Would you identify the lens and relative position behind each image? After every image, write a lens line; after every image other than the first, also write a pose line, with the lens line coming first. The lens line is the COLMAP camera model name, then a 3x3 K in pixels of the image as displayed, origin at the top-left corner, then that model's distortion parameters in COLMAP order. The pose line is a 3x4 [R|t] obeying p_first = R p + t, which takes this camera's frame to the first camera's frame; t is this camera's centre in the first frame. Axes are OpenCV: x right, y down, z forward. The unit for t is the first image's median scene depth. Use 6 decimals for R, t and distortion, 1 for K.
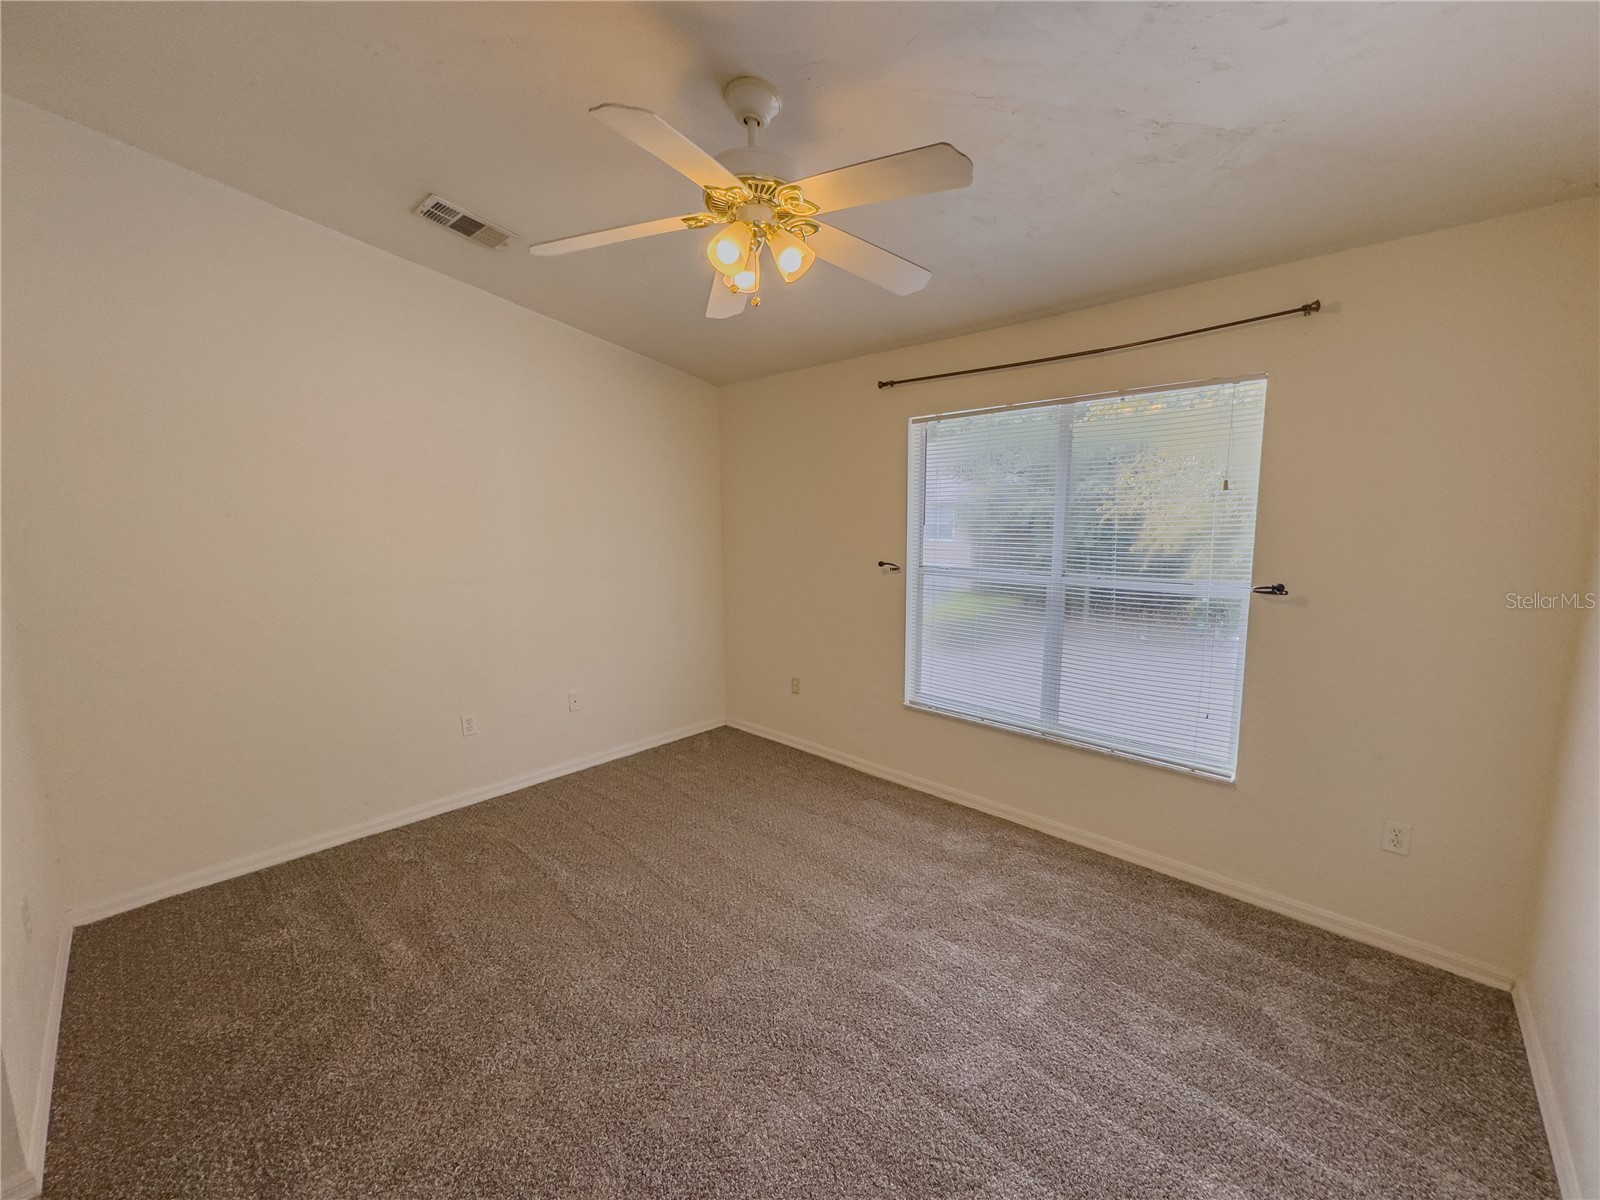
lens RADIAL K [[640.4, 0, 801.1], [0, 640.4, 602.1], [0, 0, 1]] dist [-0.002275, 0.000692]
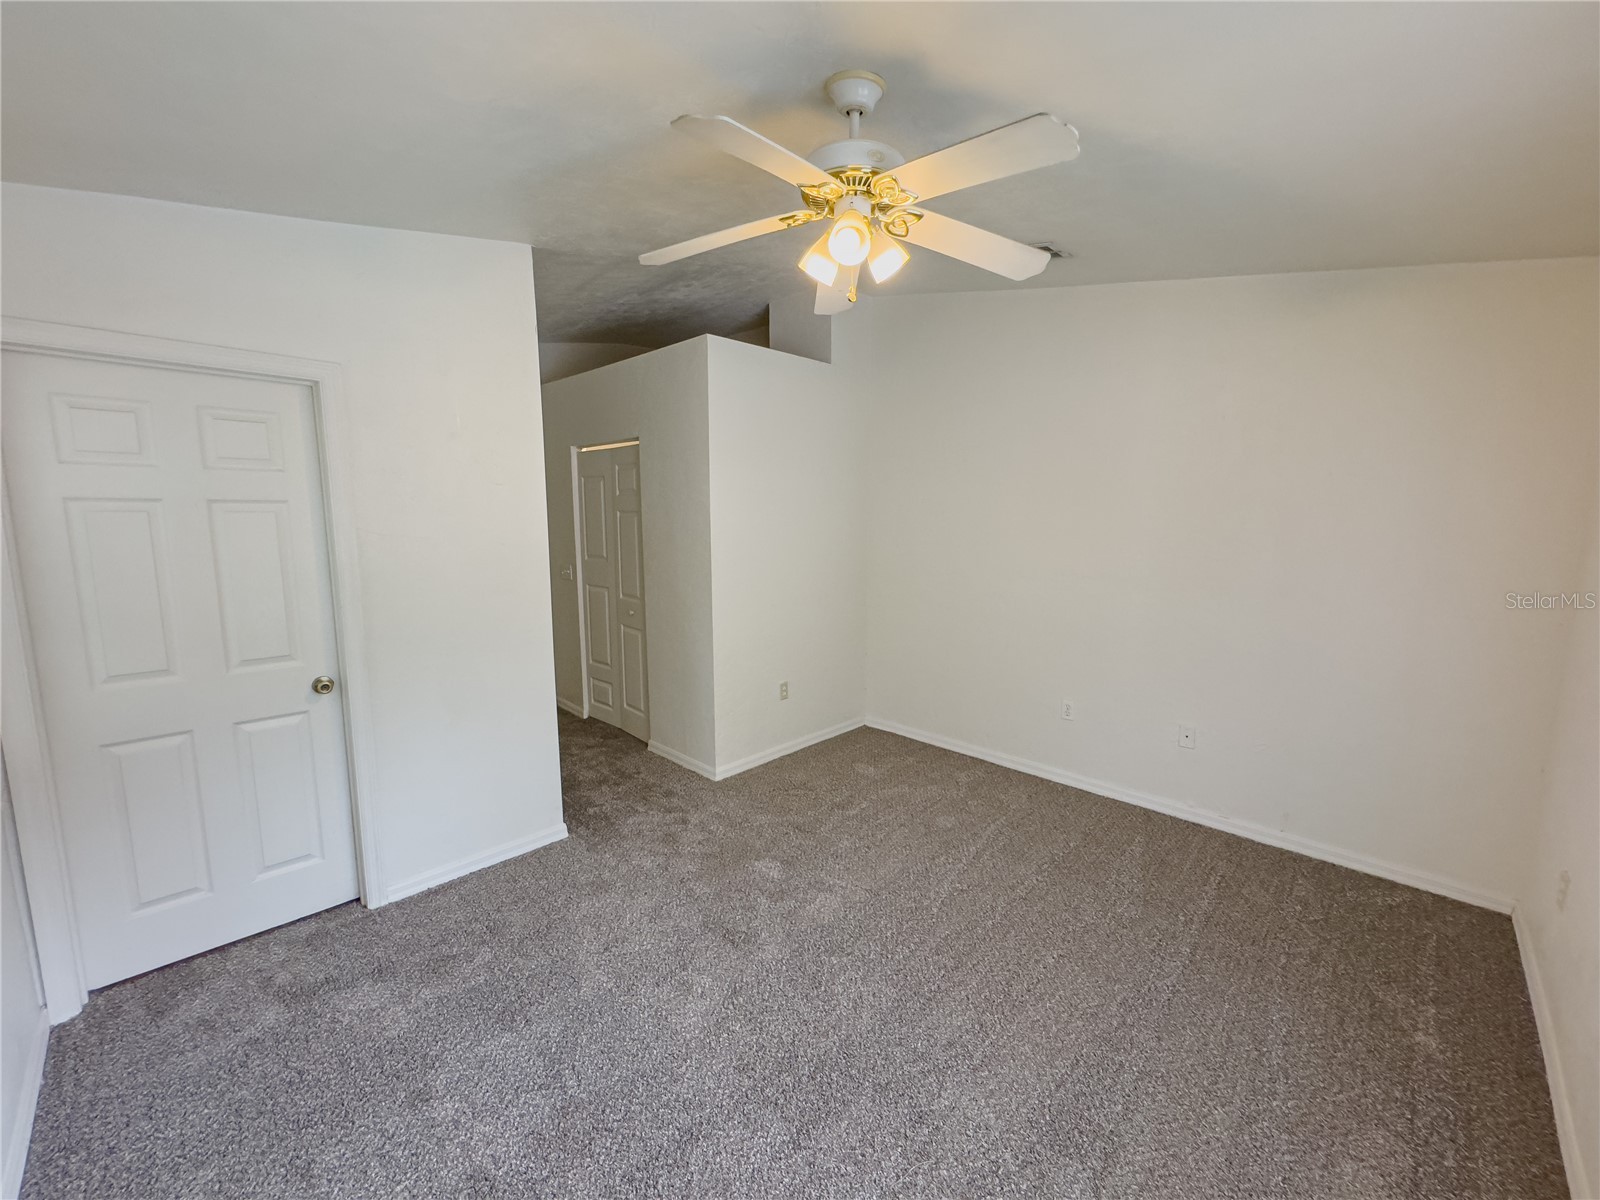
lens RADIAL K [[640.4, 0, 802.0], [0, 640.4, 600.8], [0, 0, 1]] dist [-0.002275, 0.000692]
pose [[-0.022020, 0.140667, -0.989812, 0.471307], [-0.140321, 0.979817, 0.142368, -0.066230], [0.989861, 0.142026, -0.001837, 0.503193]]
